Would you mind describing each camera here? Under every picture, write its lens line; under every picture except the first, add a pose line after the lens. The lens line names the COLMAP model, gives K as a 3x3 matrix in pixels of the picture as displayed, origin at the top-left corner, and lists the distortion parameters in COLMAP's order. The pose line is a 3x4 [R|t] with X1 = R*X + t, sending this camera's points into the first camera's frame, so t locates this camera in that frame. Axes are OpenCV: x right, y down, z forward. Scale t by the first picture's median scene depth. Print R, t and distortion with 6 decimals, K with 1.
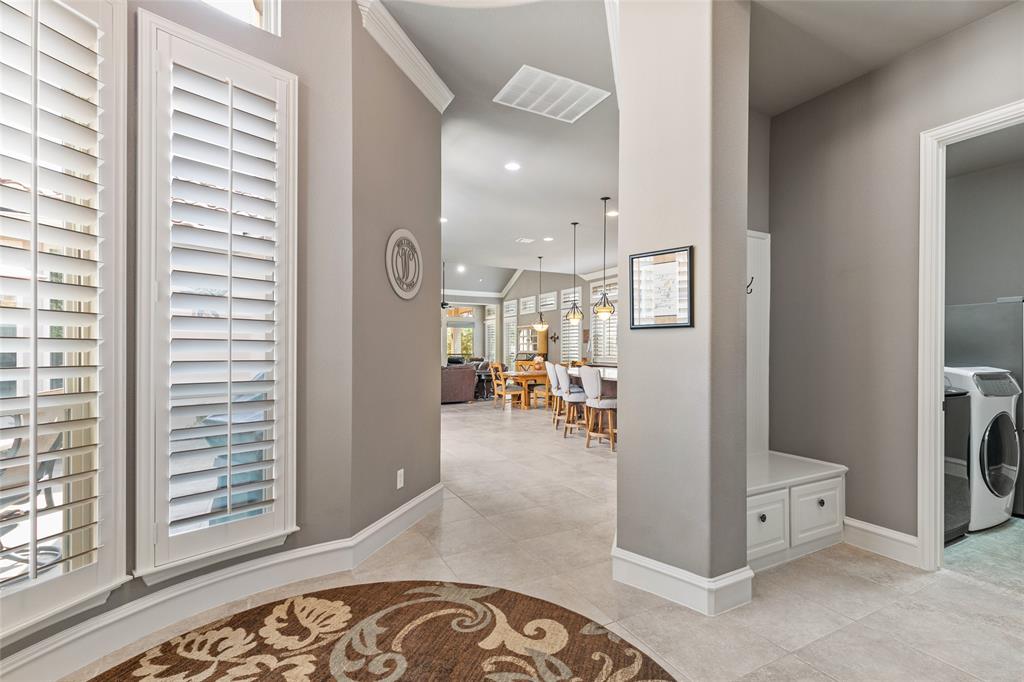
lens RADIAL K [[461.1, 0, 513.9], [0, 461.1, 343.9], [0, 0, 1]] dist [0.008379, -0.001897]
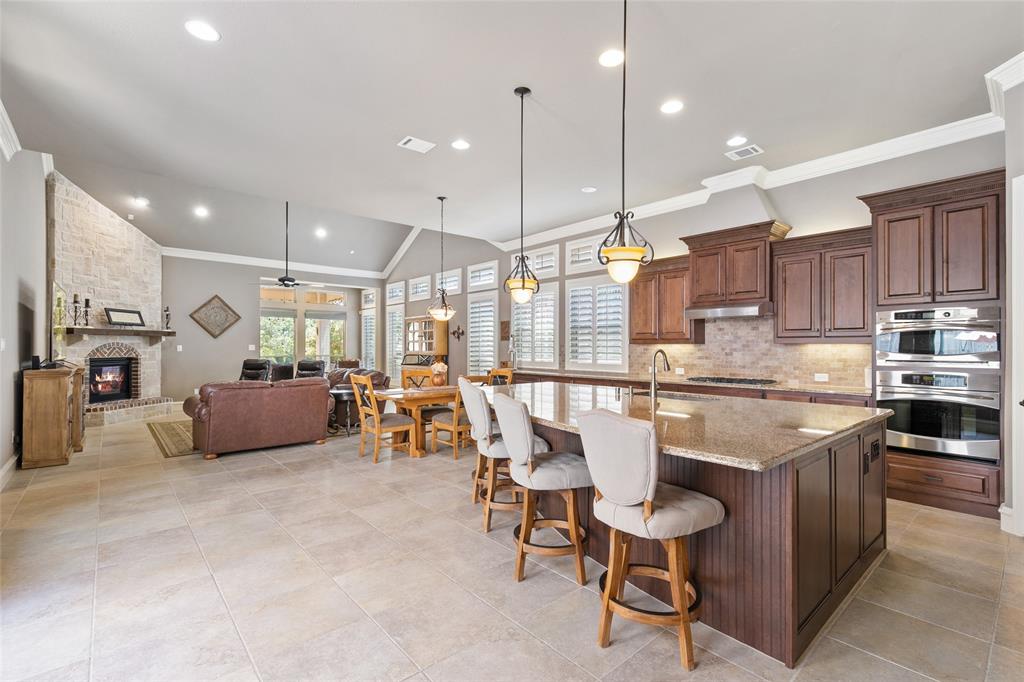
lens RADIAL K [[461.1, 0, 513.9], [0, 461.1, 343.9], [0, 0, 1]] dist [0.008379, -0.001897]
pose [[0.972732, -0.000771, 0.231930, 0.006164], [-0.000517, 0.999985, 0.005496, -0.000487], [-0.231931, -0.005467, 0.972717, 0.283390]]
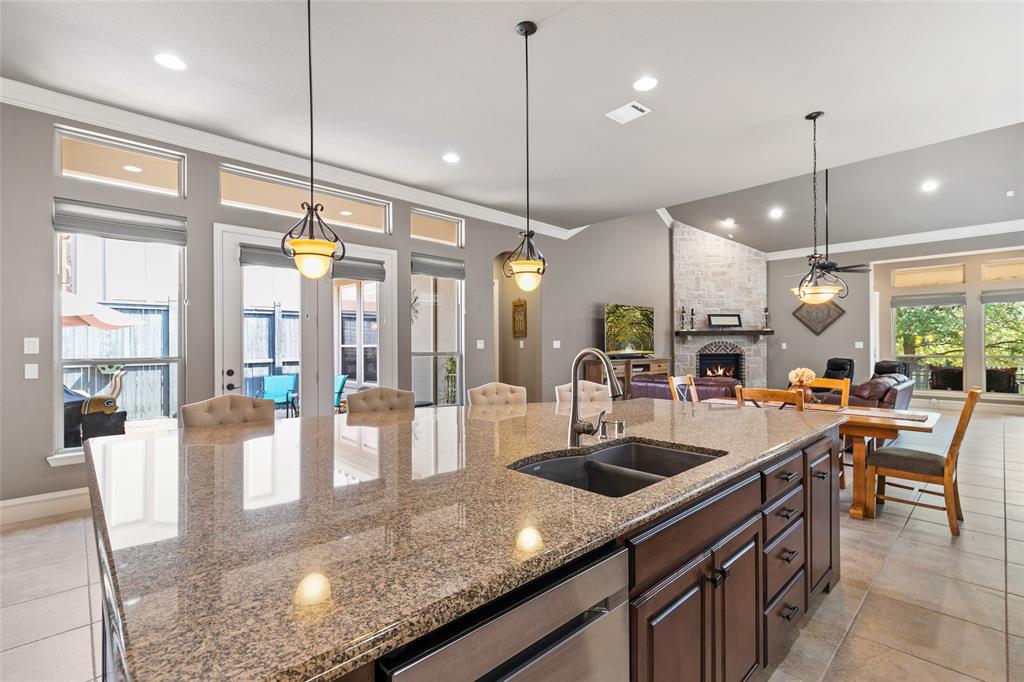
lens RADIAL K [[461.1, 0, 513.9], [0, 461.1, 343.9], [0, 0, 1]] dist [0.008379, -0.001897]
pose [[0.268865, -0.007859, -0.963146, 0.265276], [0.016397, 0.999859, -0.003581, 0.002677], [0.963038, -0.014830, 0.268956, 0.467932]]
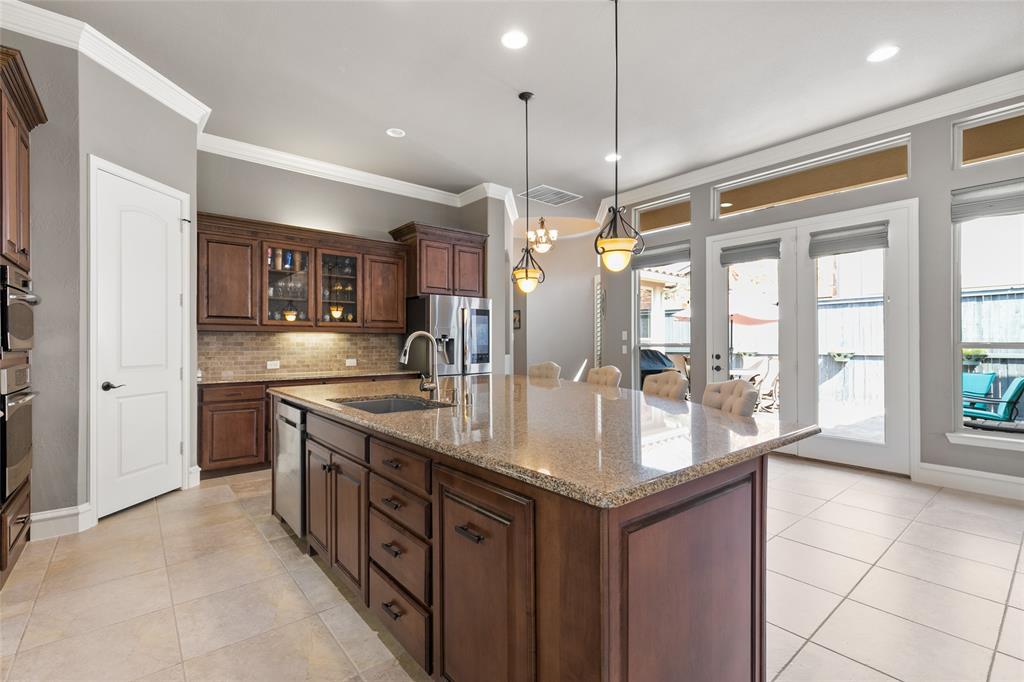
lens RADIAL K [[461.0, 0, 513.5], [0, 461.0, 340.8], [0, 0, 1]] dist [0.006964, 0.000548]
pose [[-0.978999, -0.001901, -0.203856, 0.151102], [0.001218, 0.999884, -0.015173, 0.010487], [0.203861, -0.015103, -0.978883, 0.708969]]
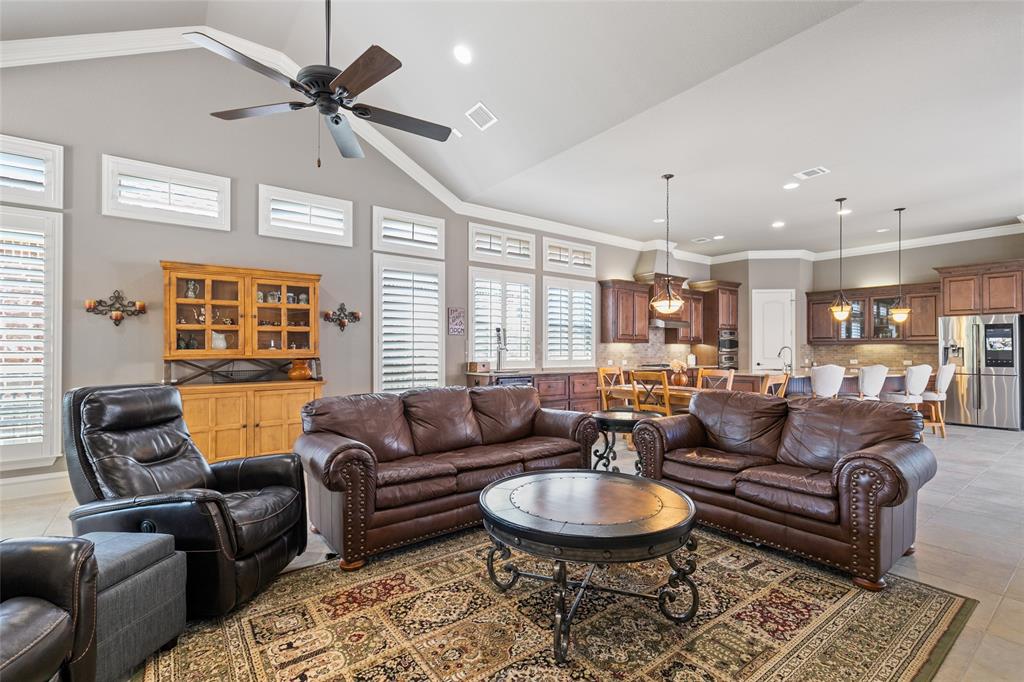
lens RADIAL K [[461.1, 0, 513.9], [0, 461.1, 343.9], [0, 0, 1]] dist [0.008379, -0.001897]
pose [[-0.157990, 0.008178, 0.987407, -0.322030], [-0.014138, 0.999844, -0.010544, 0.011604], [-0.987339, -0.015626, -0.157850, 0.912521]]
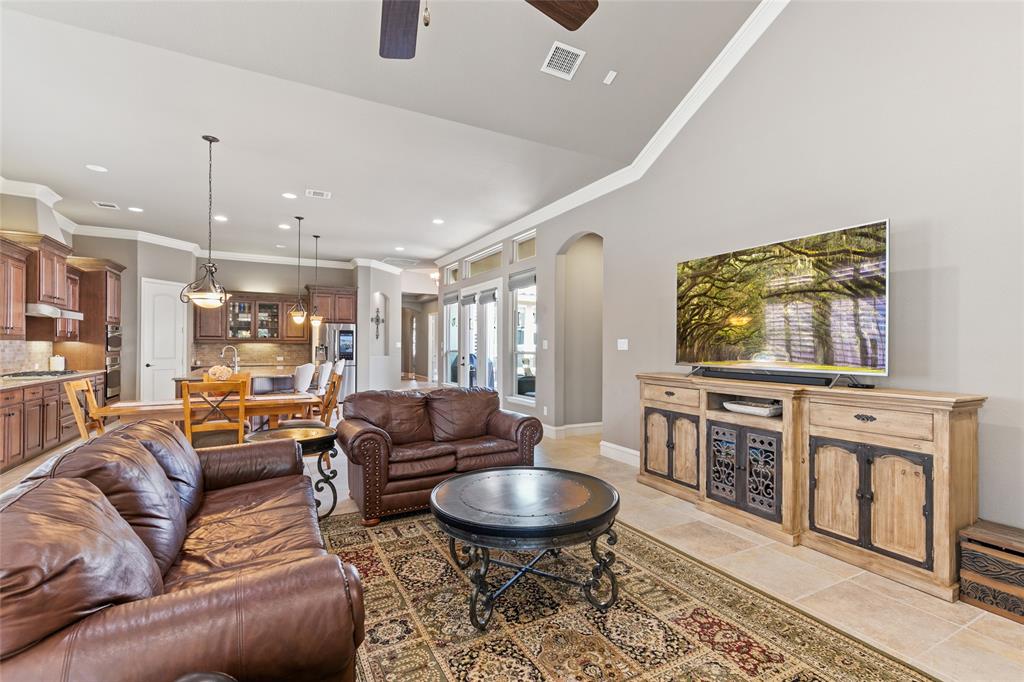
lens RADIAL K [[461.1, 0, 513.9], [0, 461.1, 343.9], [0, 0, 1]] dist [0.008379, -0.001897]
pose [[-0.999963, -0.007025, -0.004951, -0.165279], [-0.006943, 0.999843, -0.016285, 0.008306], [0.005065, -0.016250, -0.999855, 1.040181]]
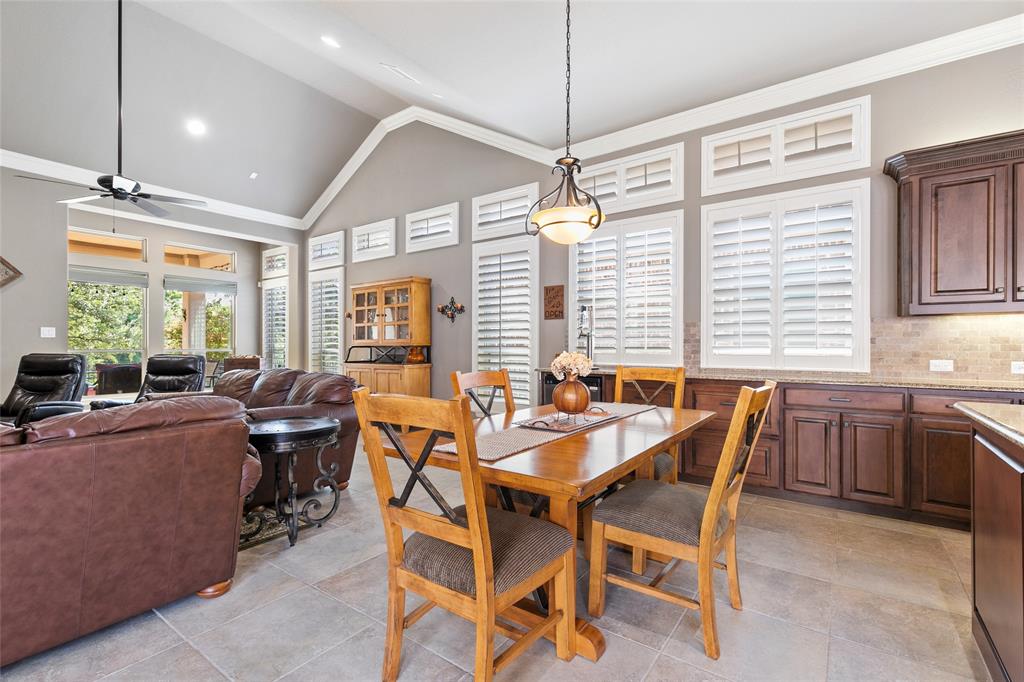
lens RADIAL K [[461.1, 0, 513.9], [0, 461.1, 343.9], [0, 0, 1]] dist [0.008379, -0.001897]
pose [[0.897216, -0.000435, 0.441591, -0.051361], [-0.003299, 0.999965, 0.007688, 0.015449], [-0.441579, -0.008354, 0.897184, 0.580608]]
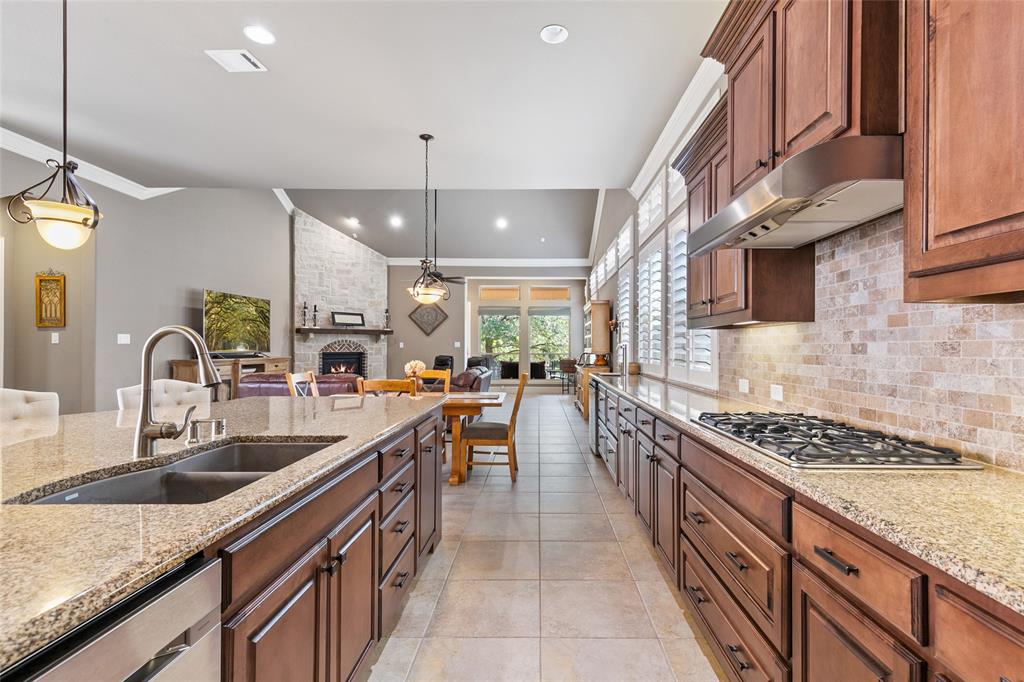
lens RADIAL K [[471.6, 0, 536.2], [0, 471.6, 343.3], [0, 0, 1]] dist [0.005758, -0.000313]
pose [[0.881097, -0.005659, -0.472901, 0.263634], [0.006742, 0.999977, 0.000595, 0.008164], [0.472887, -0.003712, 0.881115, 0.470506]]
